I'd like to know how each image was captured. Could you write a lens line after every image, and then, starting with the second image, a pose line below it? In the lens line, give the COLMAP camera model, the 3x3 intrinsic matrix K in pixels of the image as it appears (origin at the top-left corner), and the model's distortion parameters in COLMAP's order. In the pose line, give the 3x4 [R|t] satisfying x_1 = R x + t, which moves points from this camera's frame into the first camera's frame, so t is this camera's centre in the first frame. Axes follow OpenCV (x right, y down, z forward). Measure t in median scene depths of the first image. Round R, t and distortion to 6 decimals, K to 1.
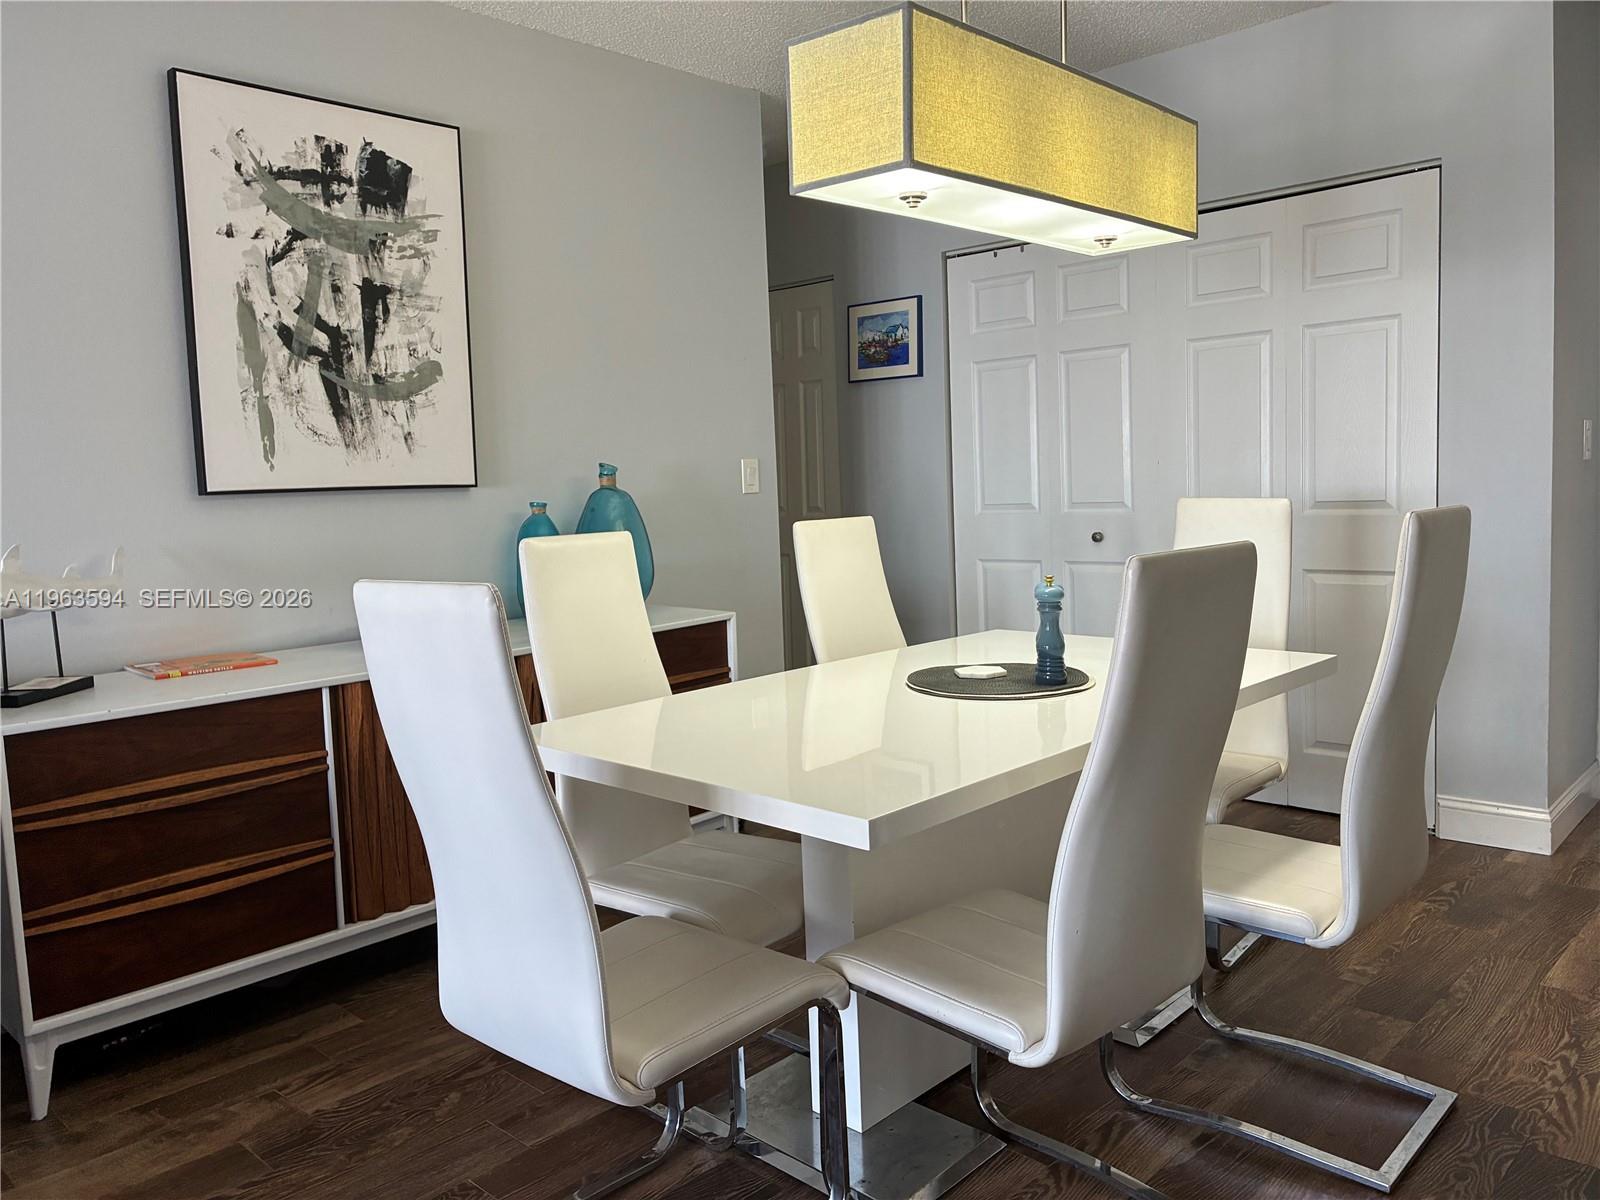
lens RADIAL K [[1245.6, 0, 798.2], [0, 1245.6, 597.2], [0, 0, 1]] dist [0.044039, -0.003859]
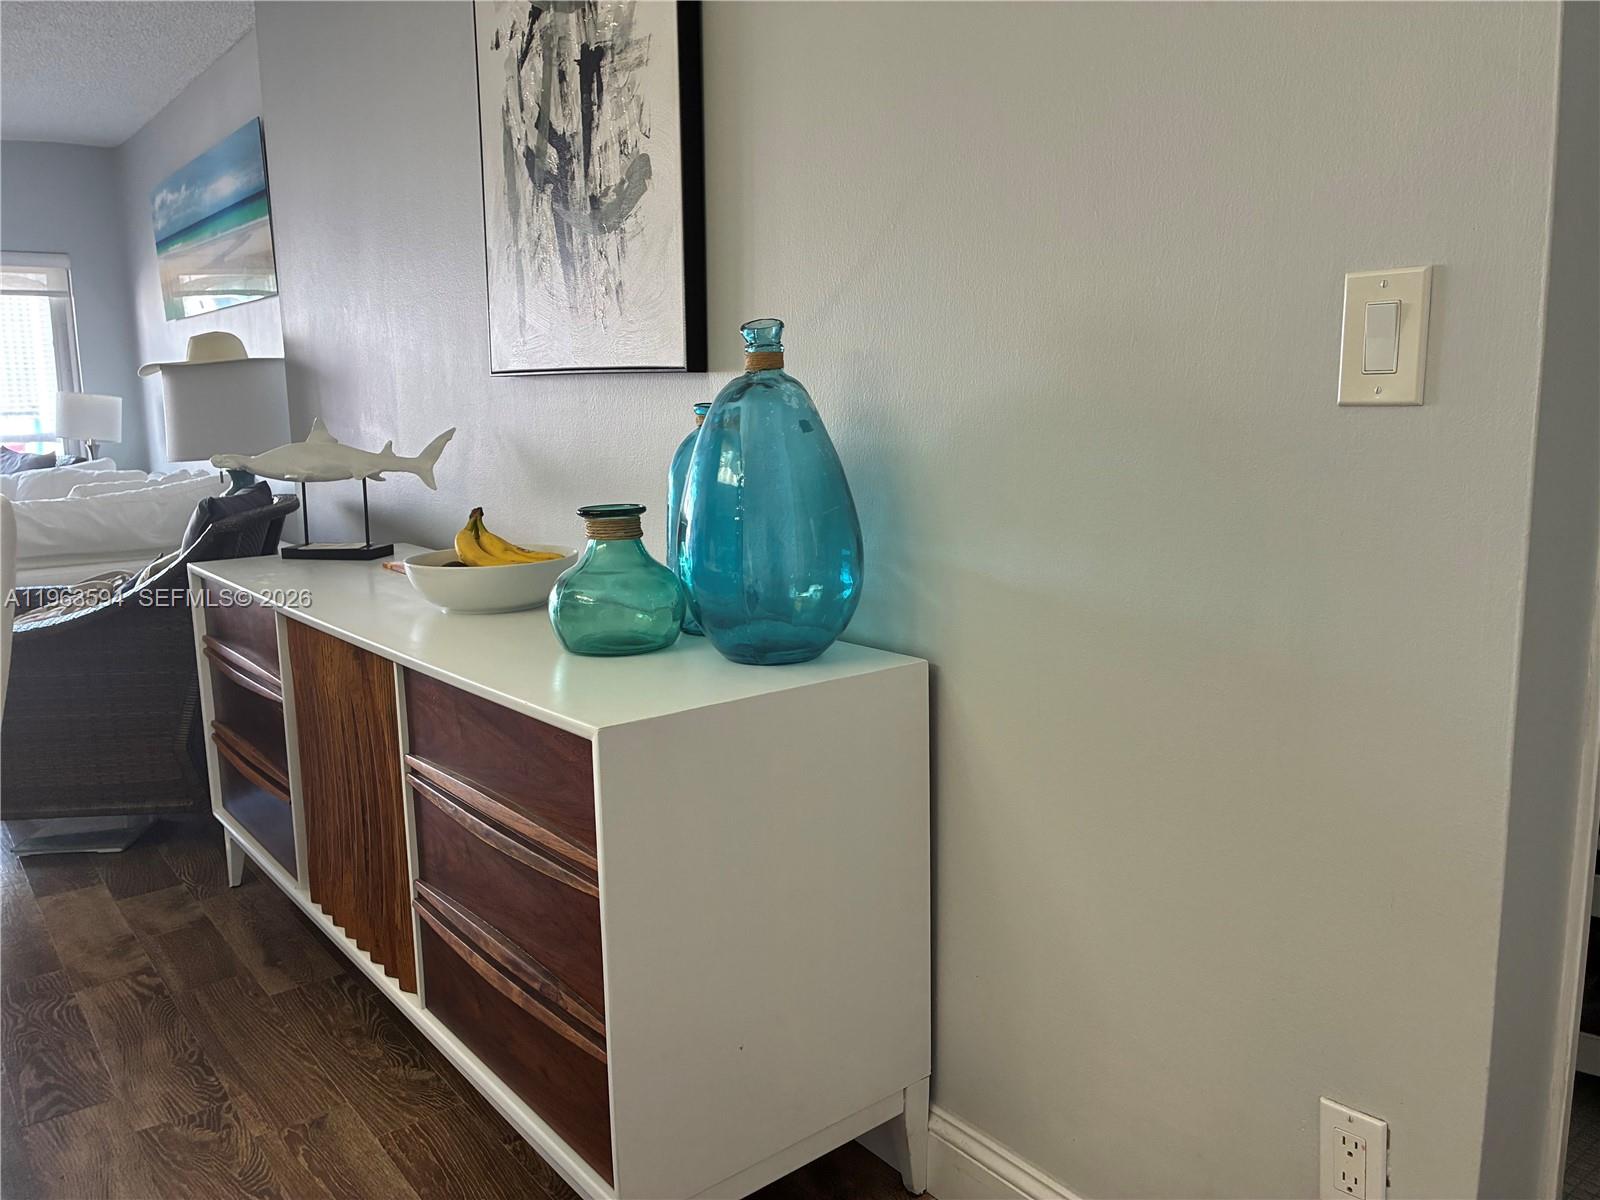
lens RADIAL K [[1245.6, 0, 798.6], [0, 1245.6, 595.7], [0, 0, 1]] dist [0.044039, -0.003859]
pose [[-0.155457, 0.187148, -0.969953, 0.326516], [-0.088303, 0.975327, 0.202337, -0.115767], [0.983888, 0.117104, -0.135095, 1.225704]]
